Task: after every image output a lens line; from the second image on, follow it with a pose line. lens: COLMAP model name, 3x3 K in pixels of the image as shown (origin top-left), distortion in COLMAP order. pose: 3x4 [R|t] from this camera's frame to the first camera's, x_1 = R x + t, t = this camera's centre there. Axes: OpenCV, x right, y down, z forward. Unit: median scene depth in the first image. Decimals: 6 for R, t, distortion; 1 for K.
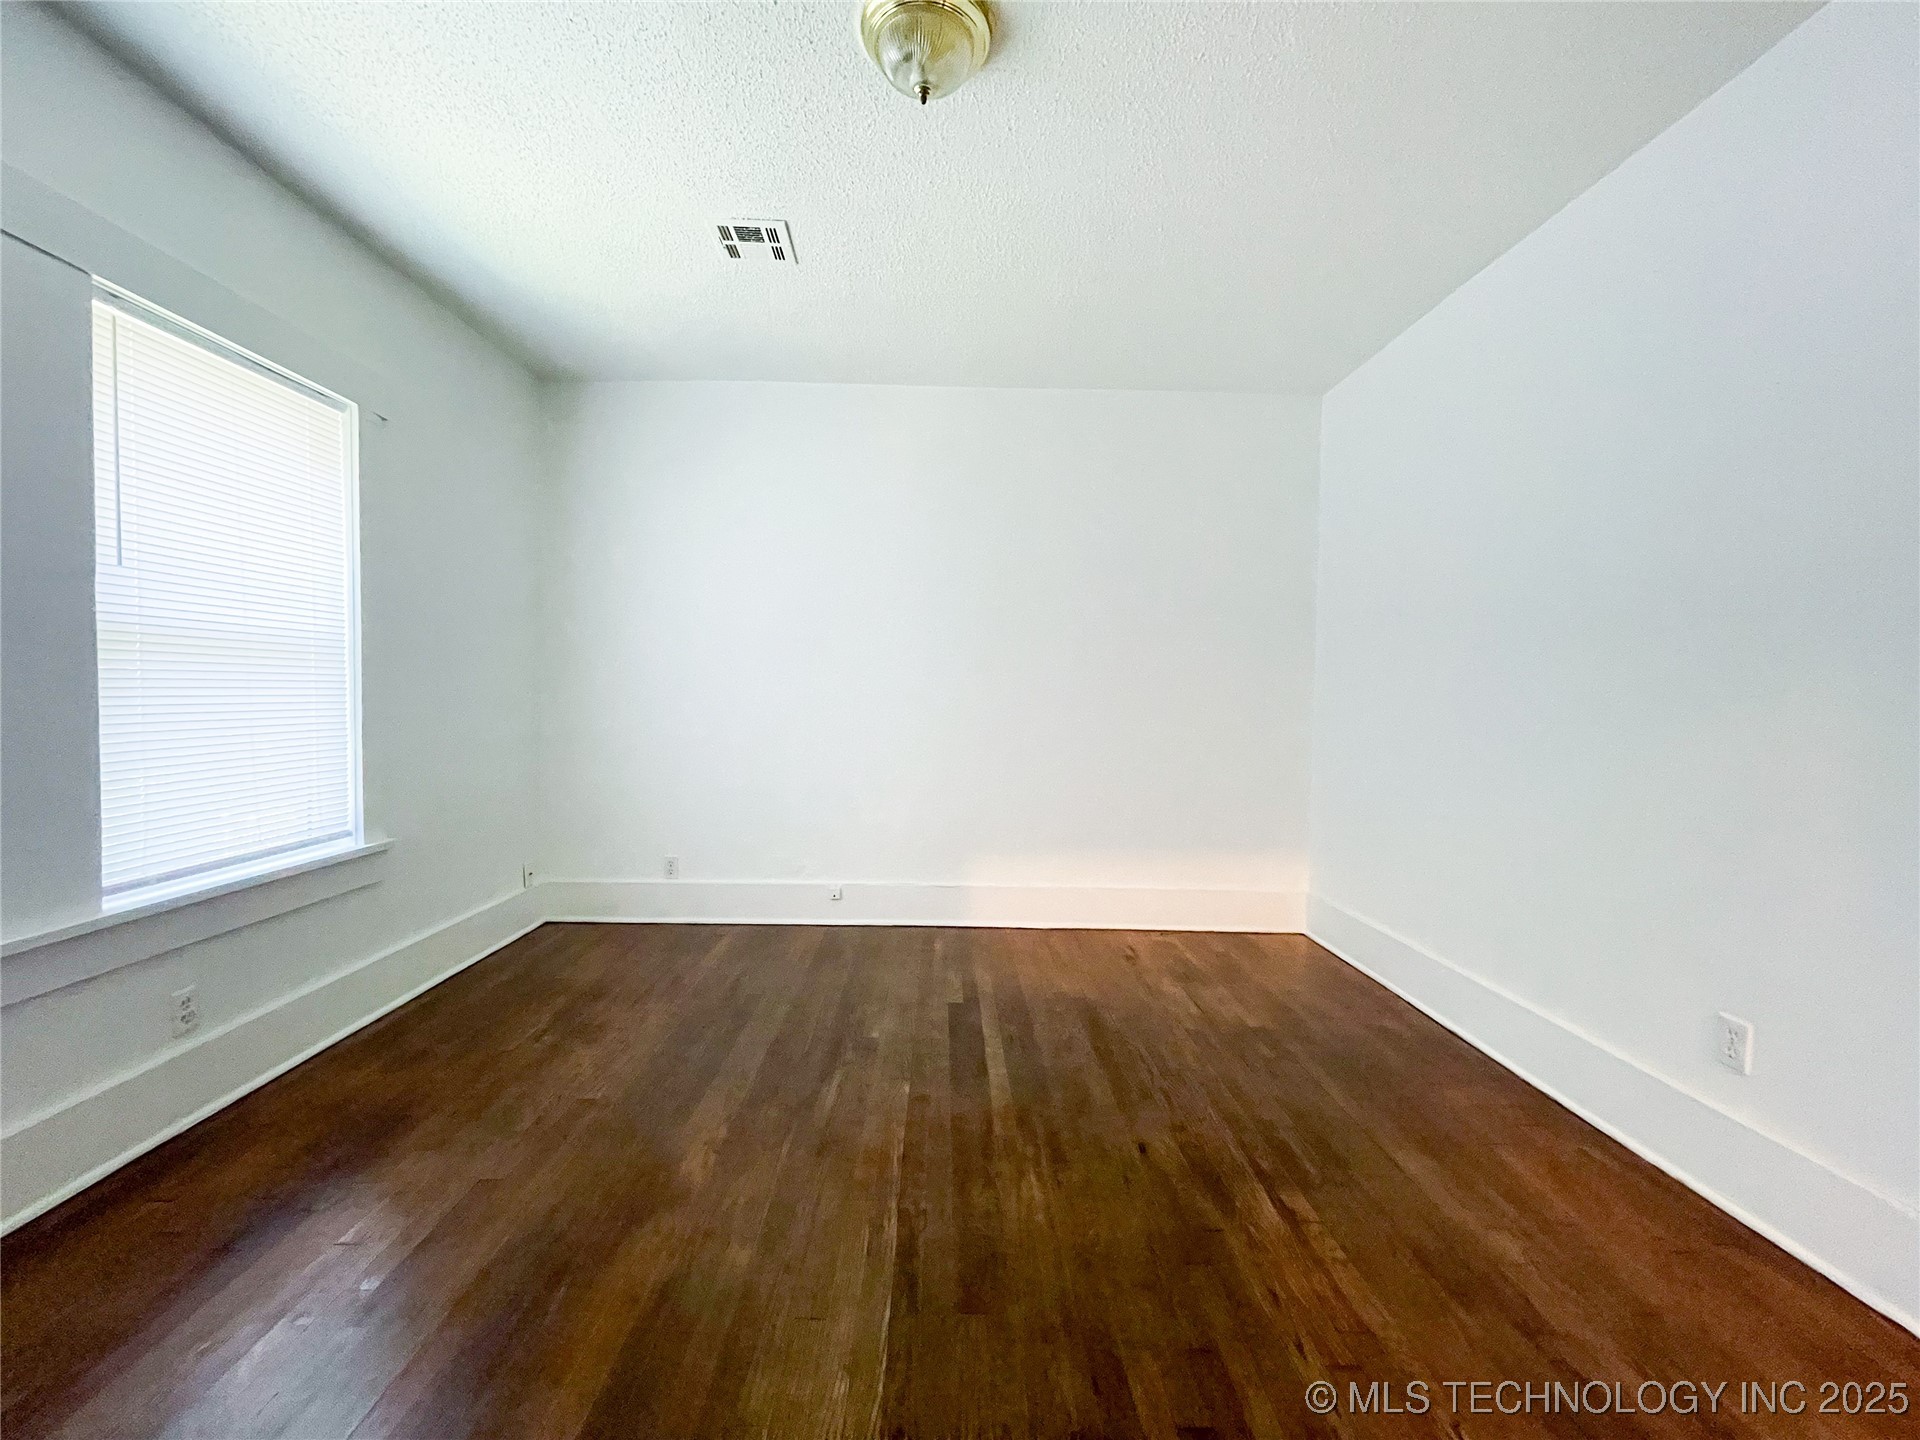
lens RADIAL K [[766.9, 0, 953.2], [0, 766.9, 719.0], [0, 0, 1]] dist [-0.002315, 0.001328]
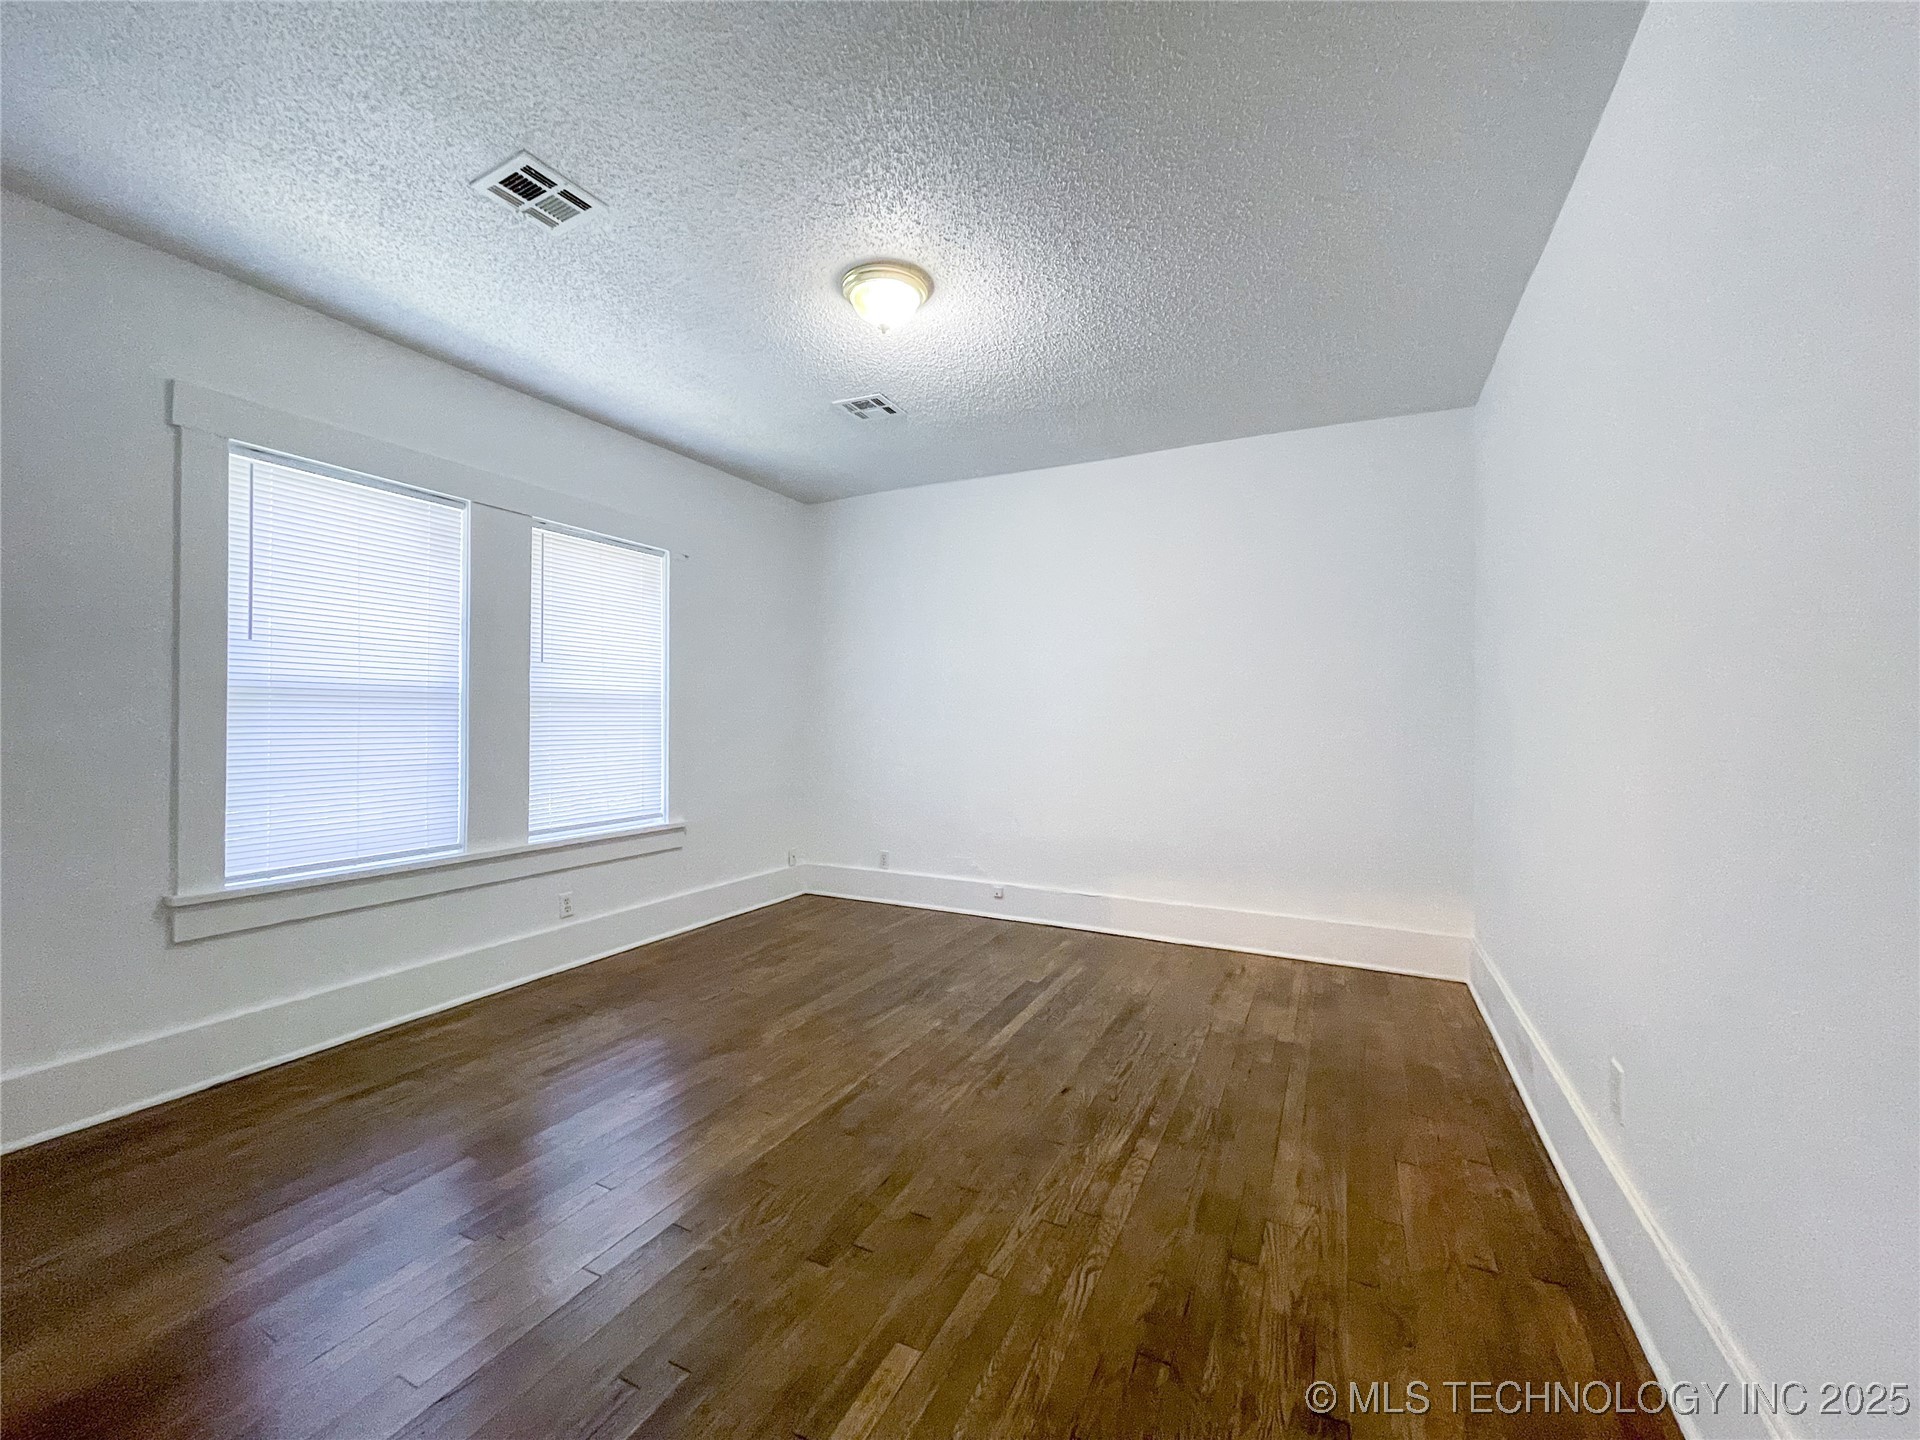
lens RADIAL K [[766.9, 0, 959.1], [0, 766.9, 718.2], [0, 0, 1]] dist [-0.002315, 0.001328]
pose [[0.891724, -0.011151, -0.452441, 0.531001], [-0.007194, 0.999221, -0.038806, 0.004196], [0.452522, 0.037859, 0.890949, -0.169330]]
